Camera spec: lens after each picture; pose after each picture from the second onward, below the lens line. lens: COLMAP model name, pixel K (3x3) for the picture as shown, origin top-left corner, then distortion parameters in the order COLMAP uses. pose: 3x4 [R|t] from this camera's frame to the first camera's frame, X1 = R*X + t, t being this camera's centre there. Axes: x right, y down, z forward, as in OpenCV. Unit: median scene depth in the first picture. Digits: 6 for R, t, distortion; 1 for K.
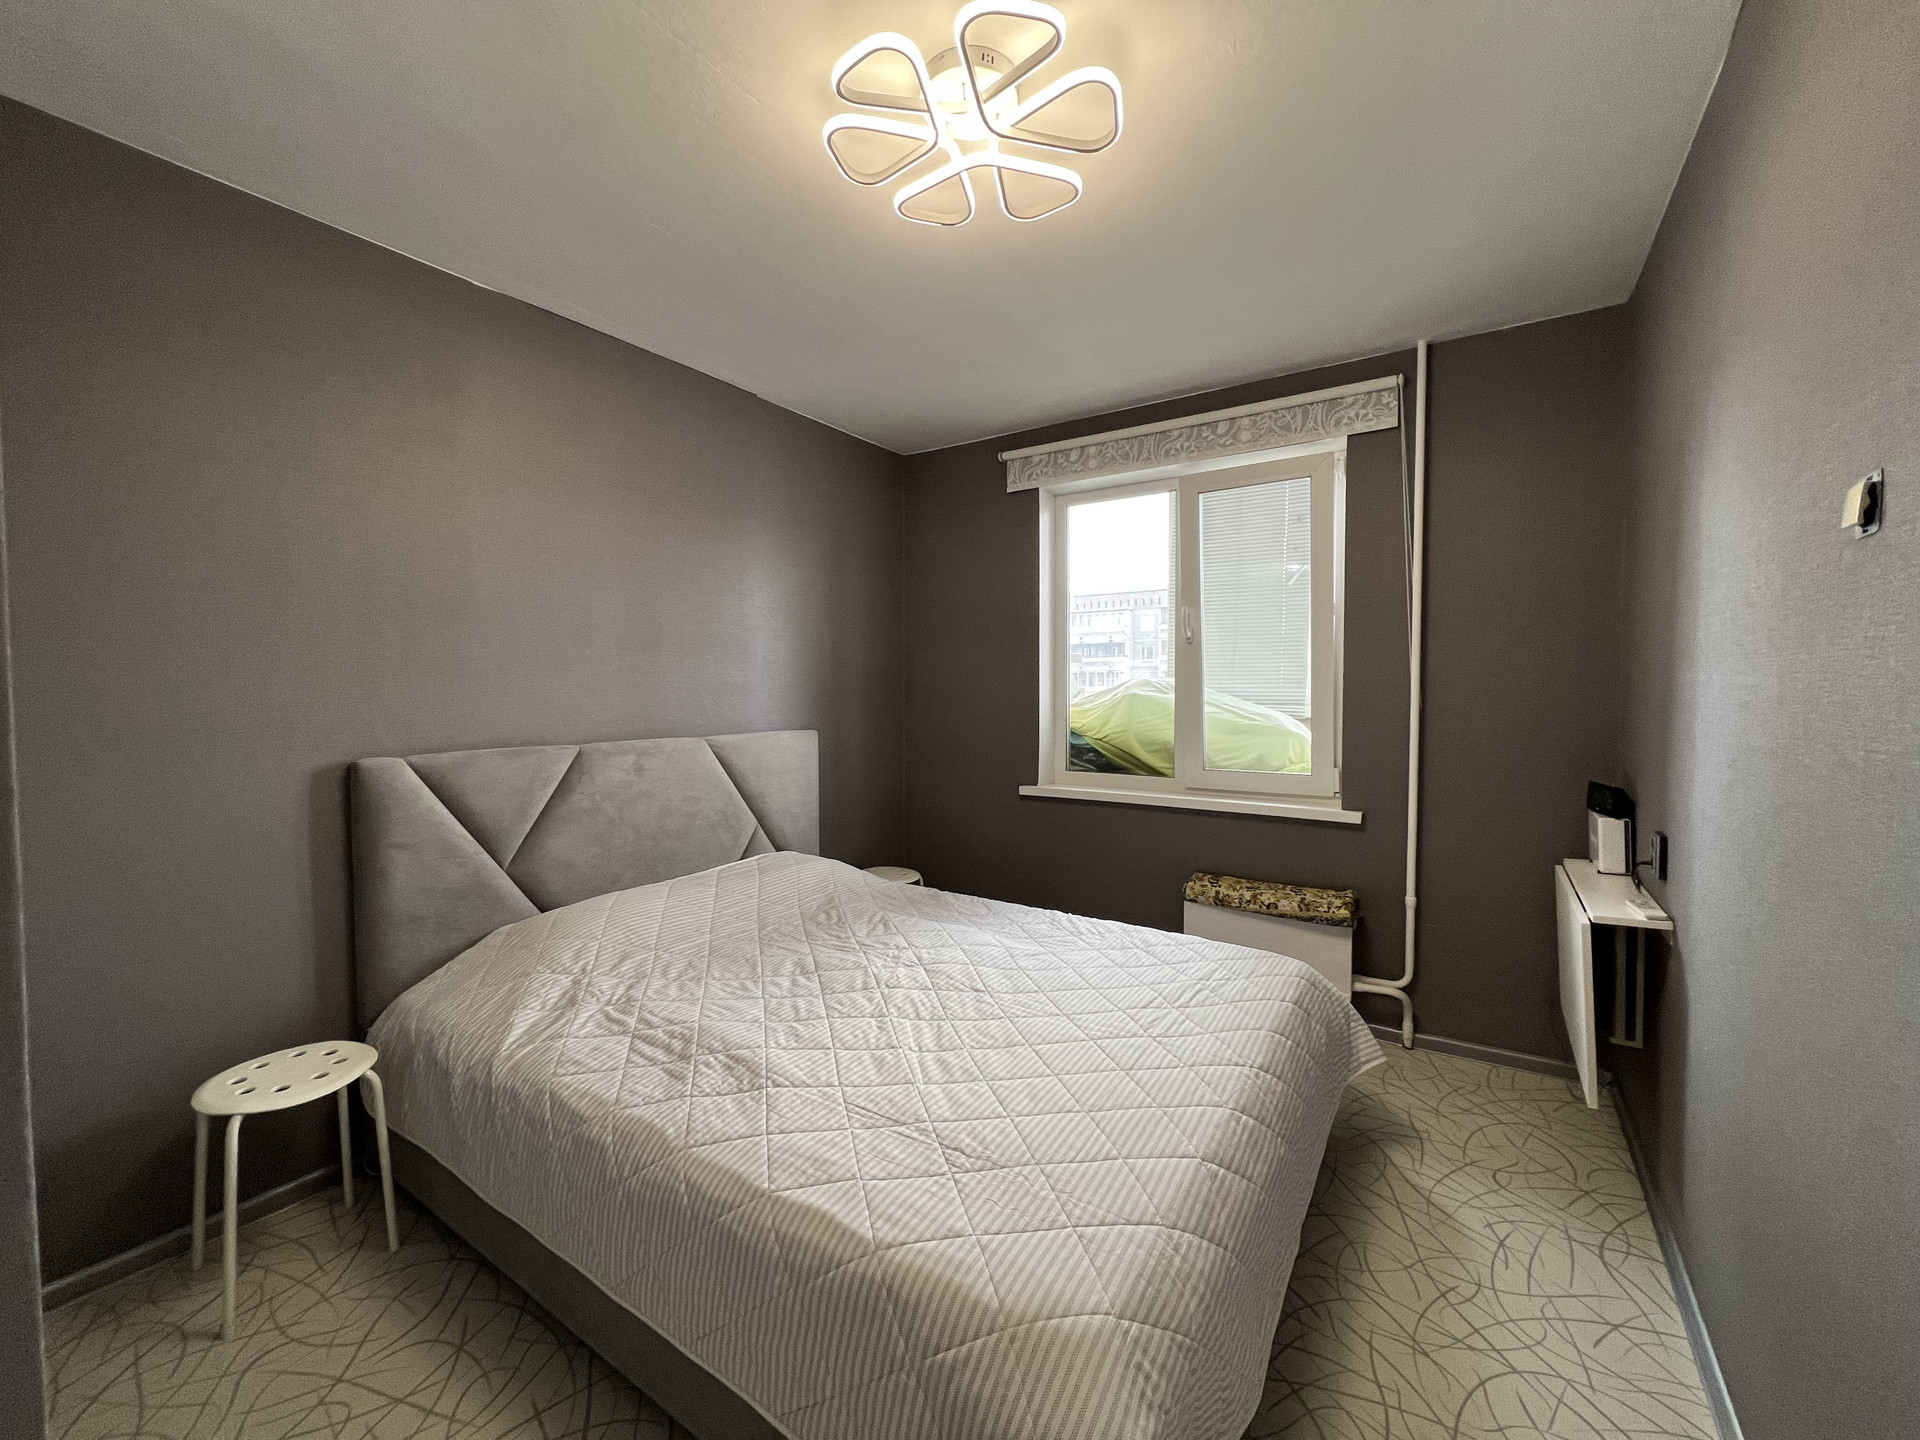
lens RADIAL K [[767.7, 0, 954.1], [0, 767.7, 716.4], [0, 0, 1]] dist [-0.002060, 0.000922]
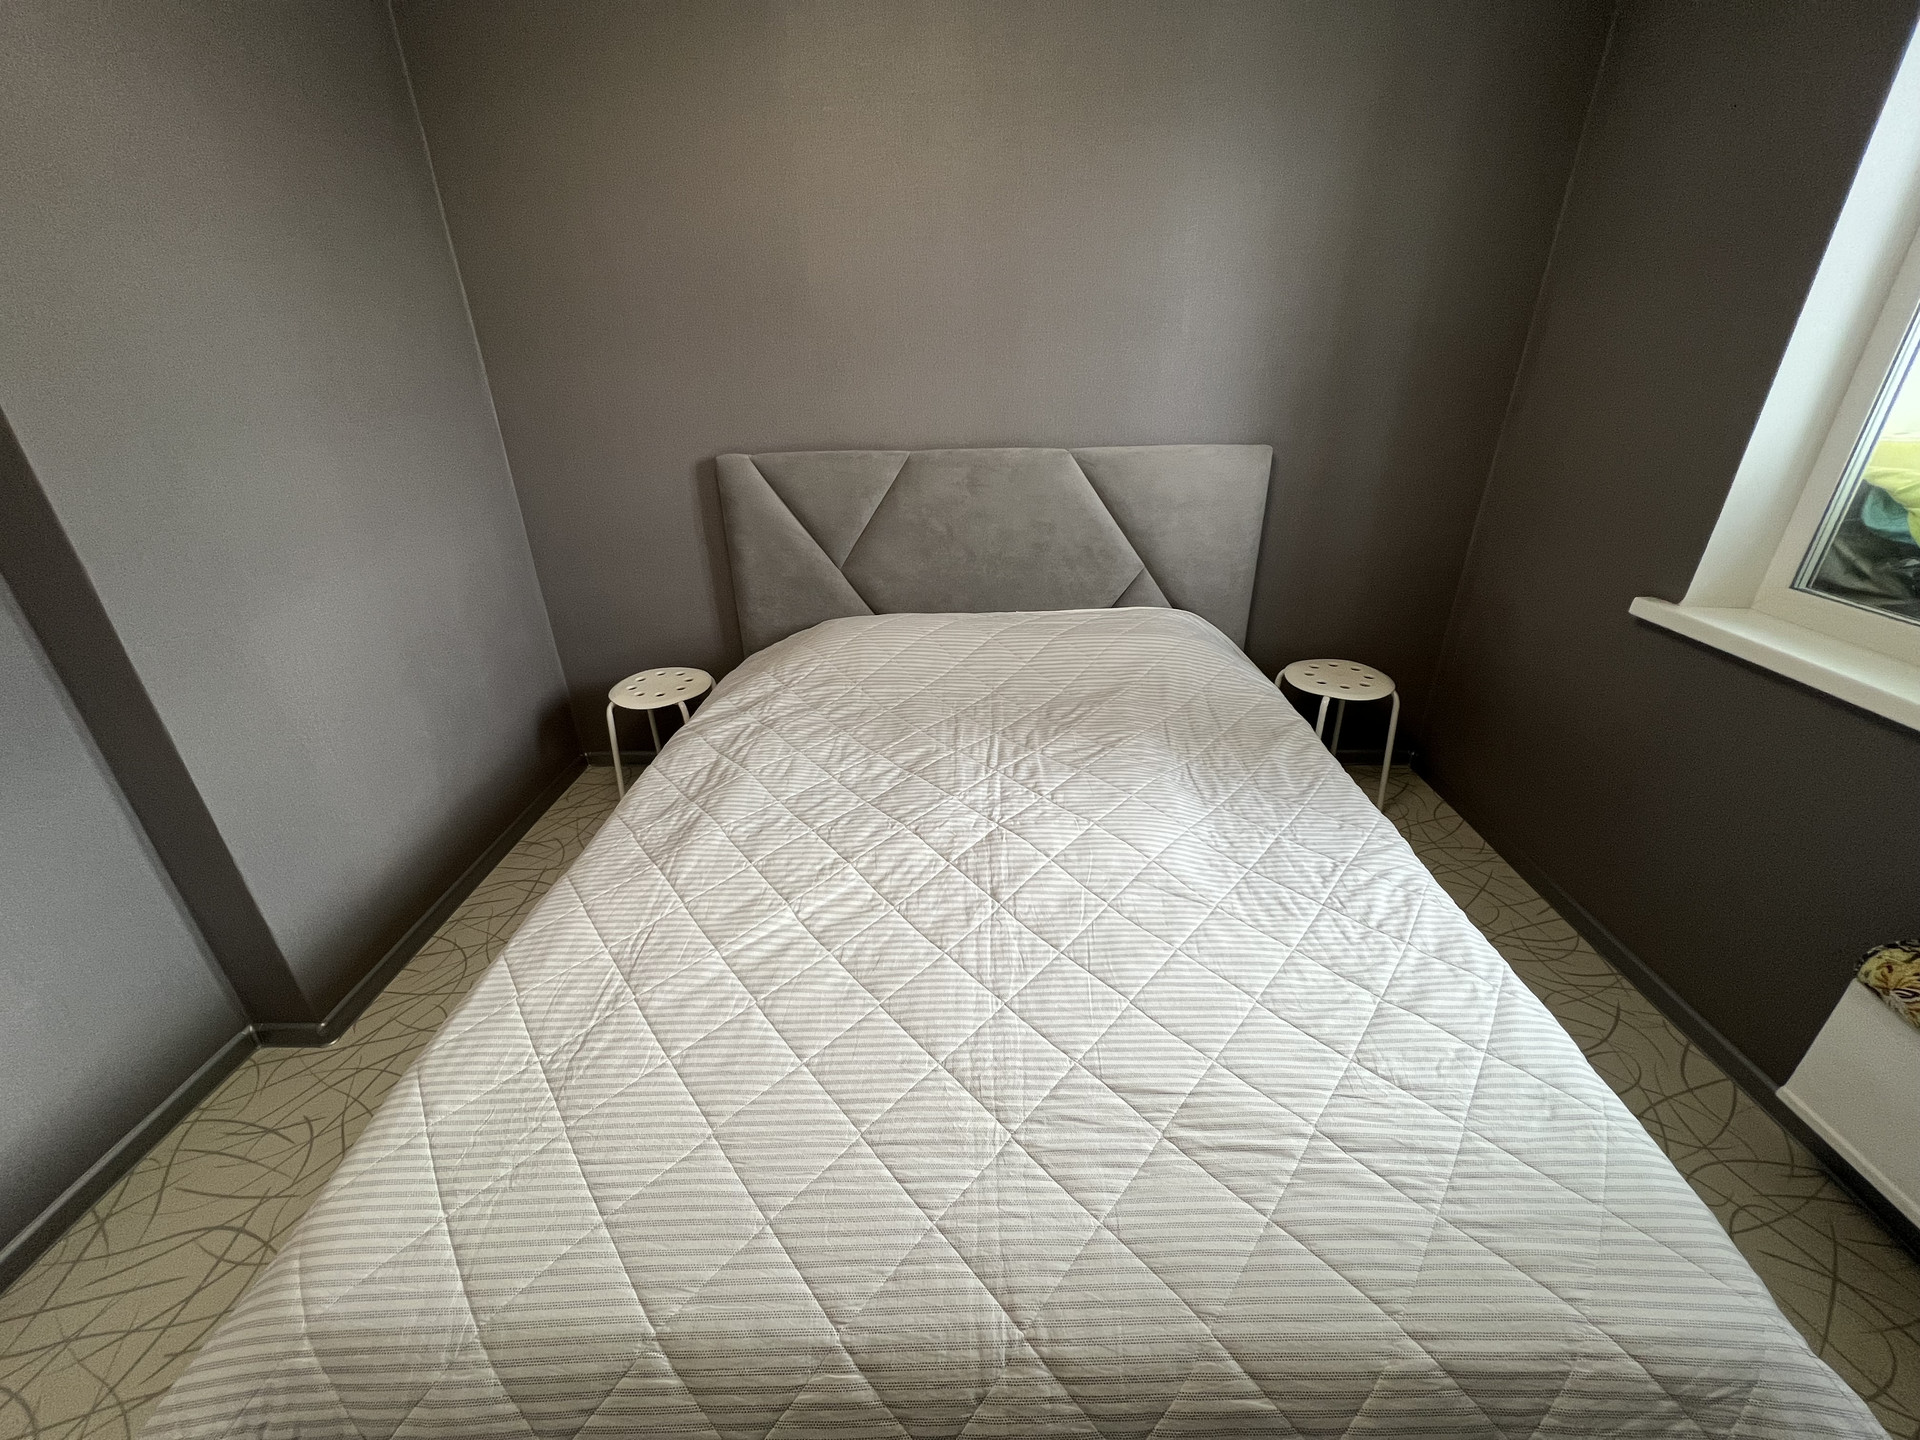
lens RADIAL K [[767.7, 0, 955.4], [0, 767.7, 717.8], [0, 0, 1]] dist [-0.000882, 0.000690]
pose [[0.527335, 0.360307, -0.769478, 0.439951], [-0.010022, 0.908208, 0.418399, -0.069383], [0.849598, -0.212925, 0.482541, 0.606627]]
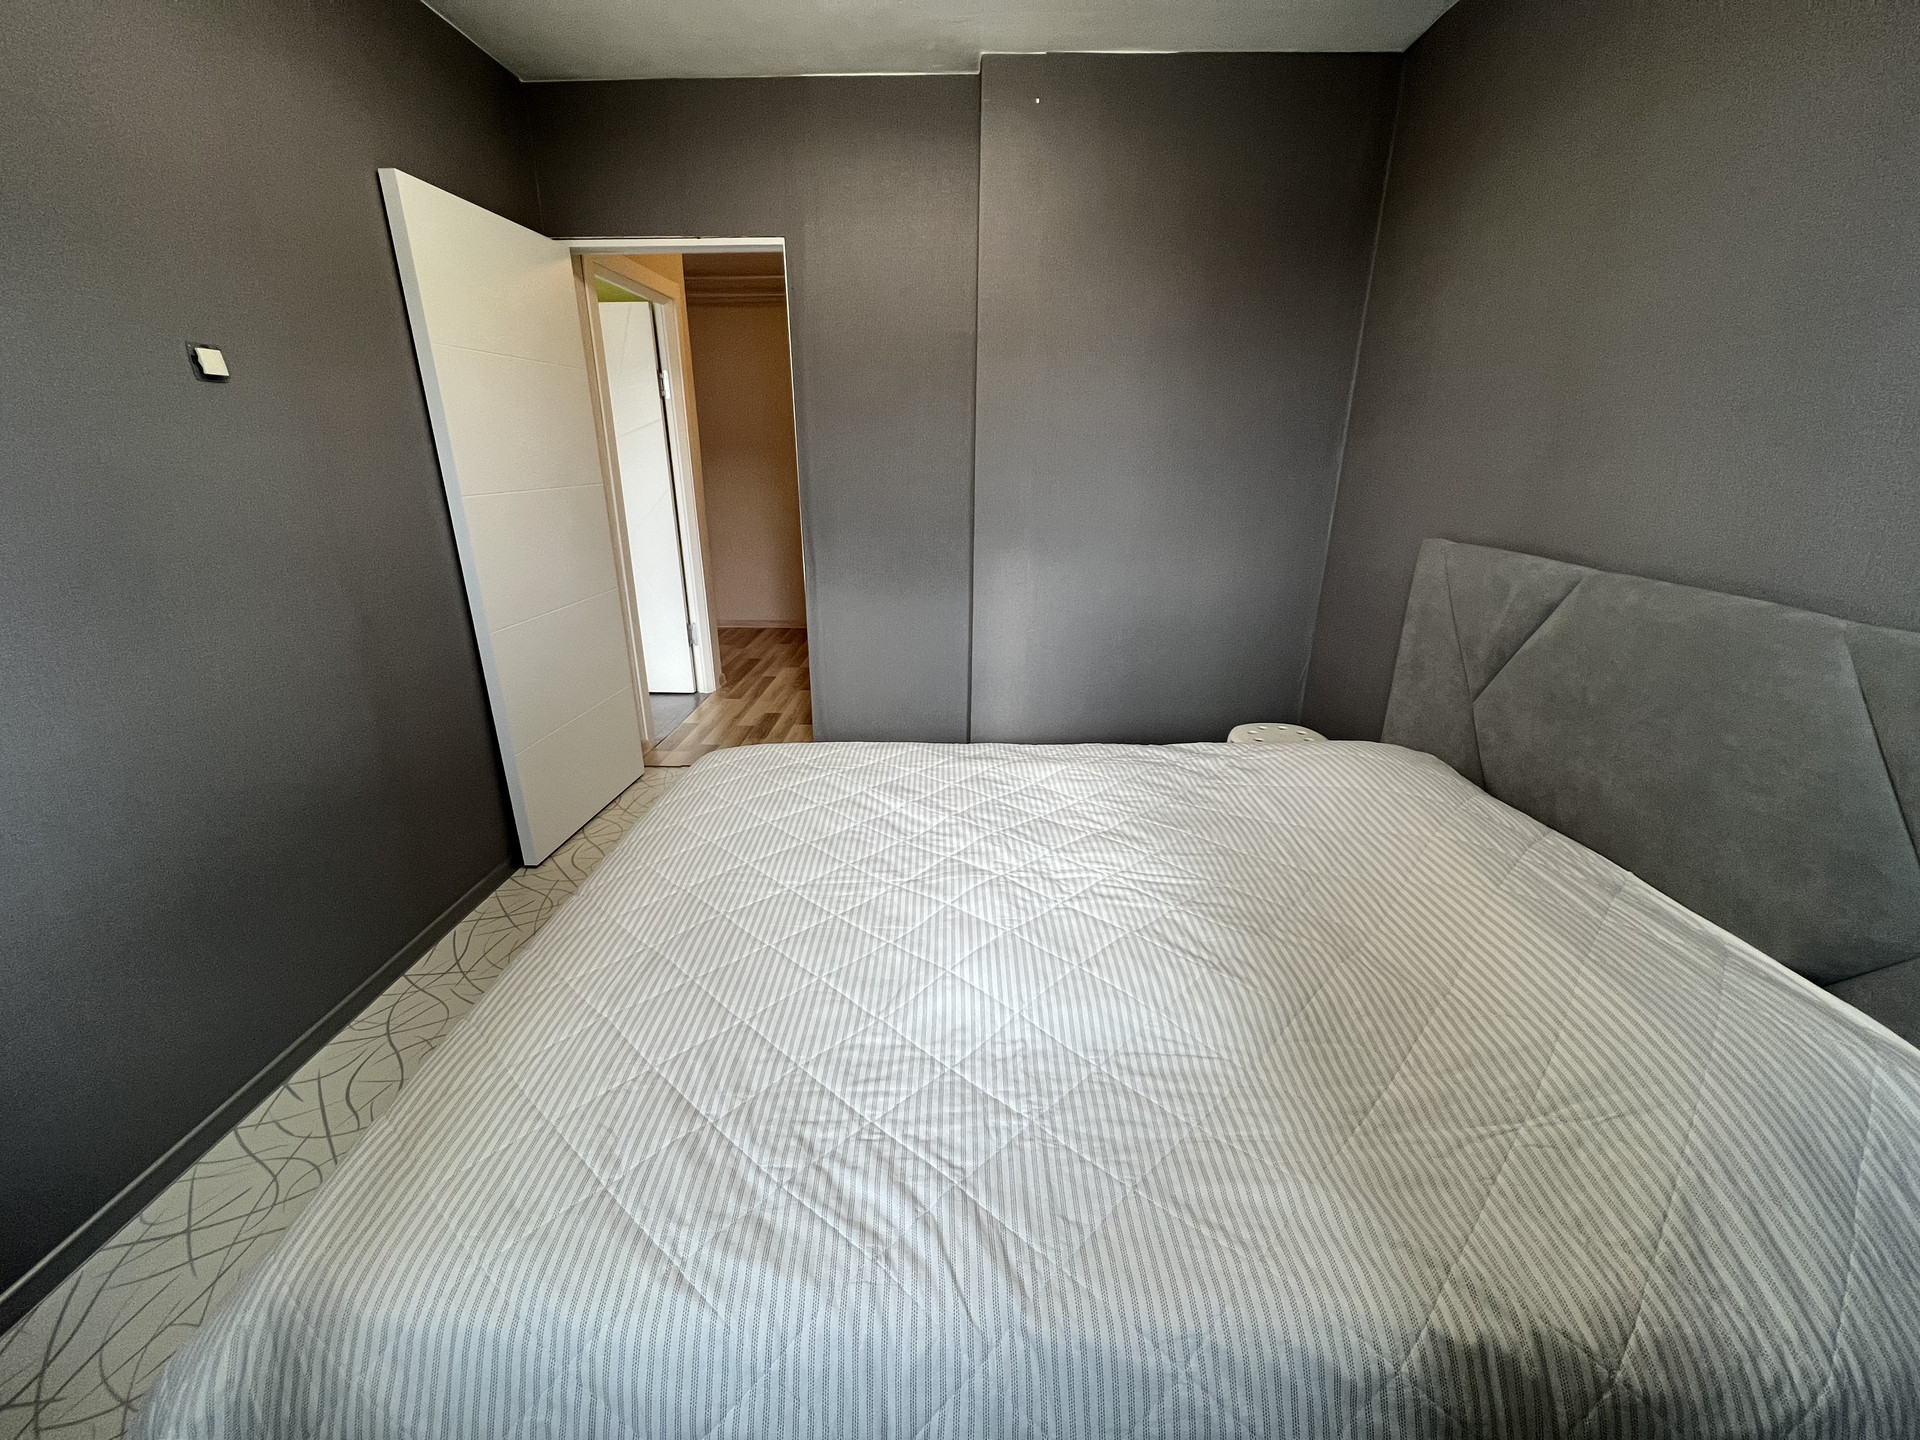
lens RADIAL K [[767.7, 0, 955.4], [0, 767.7, 717.8], [0, 0, 1]] dist [-0.000882, 0.000690]
pose [[-0.841340, 0.181613, -0.509081, 0.325107], [-0.018045, 0.931897, 0.362274, -0.077109], [0.540205, 0.313982, -0.780765, 1.437181]]
